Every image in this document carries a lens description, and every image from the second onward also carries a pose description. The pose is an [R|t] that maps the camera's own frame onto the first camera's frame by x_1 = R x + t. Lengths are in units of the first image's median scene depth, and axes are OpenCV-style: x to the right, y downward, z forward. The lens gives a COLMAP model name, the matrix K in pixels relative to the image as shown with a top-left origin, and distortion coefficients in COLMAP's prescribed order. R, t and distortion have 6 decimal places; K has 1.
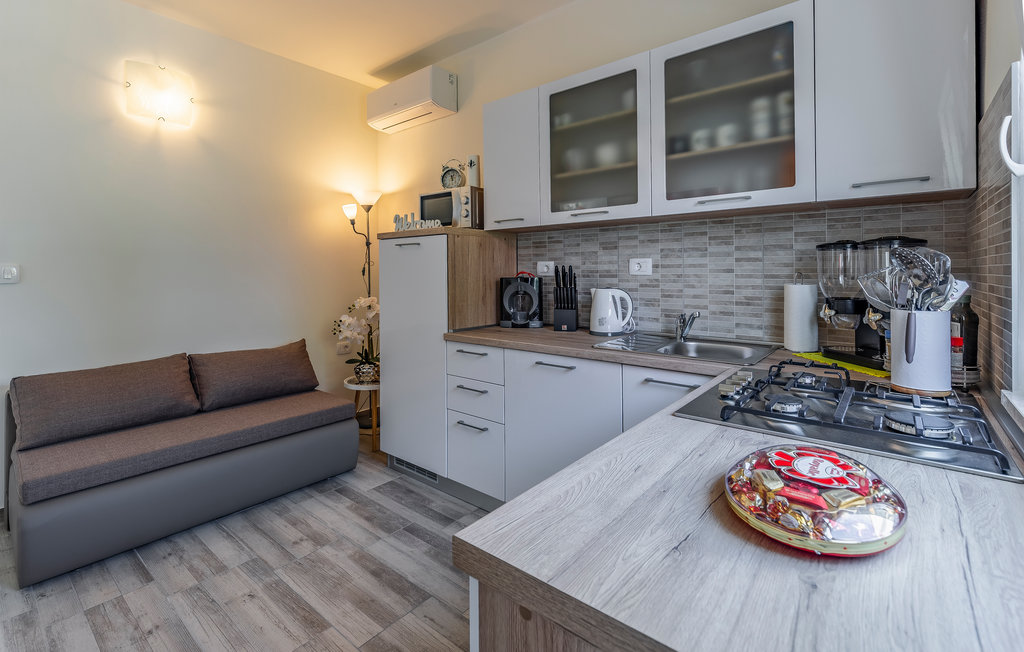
lens RADIAL K [[462.4, 0, 508.5], [0, 462.4, 330.9], [0, 0, 1]] dist [-0.001562, -0.000390]
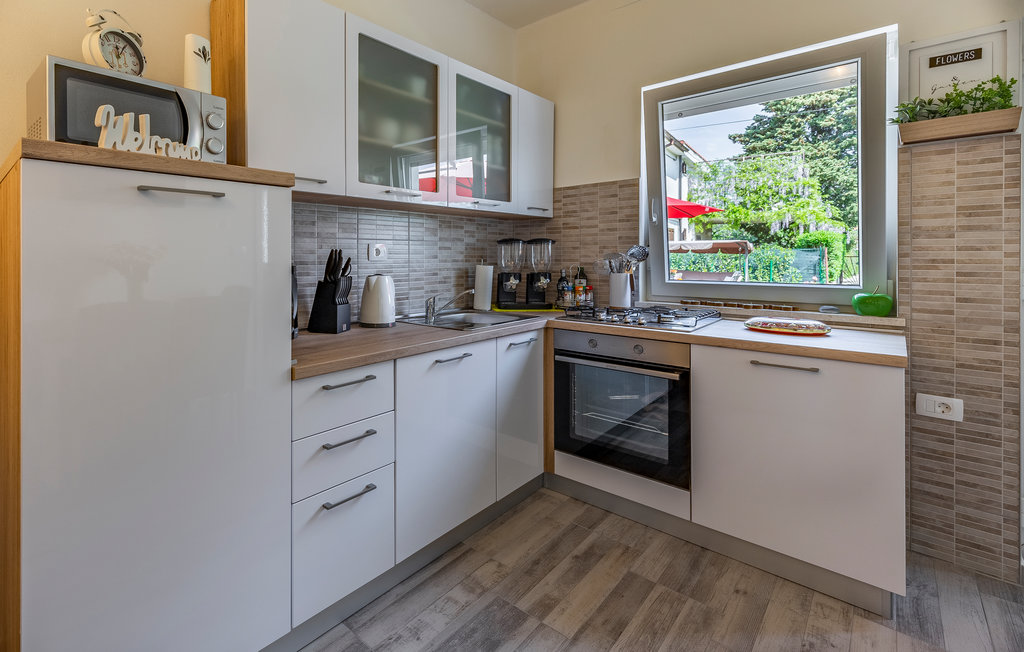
lens RADIAL K [[462.4, 0, 509.0], [0, 462.4, 320.3], [0, 0, 1]] dist [-0.001562, -0.000390]
pose [[-0.015639, -0.130803, 0.991285, -0.796491], [0.132572, 0.982382, 0.131719, -0.103735], [-0.991050, 0.133477, 0.001977, 0.854035]]
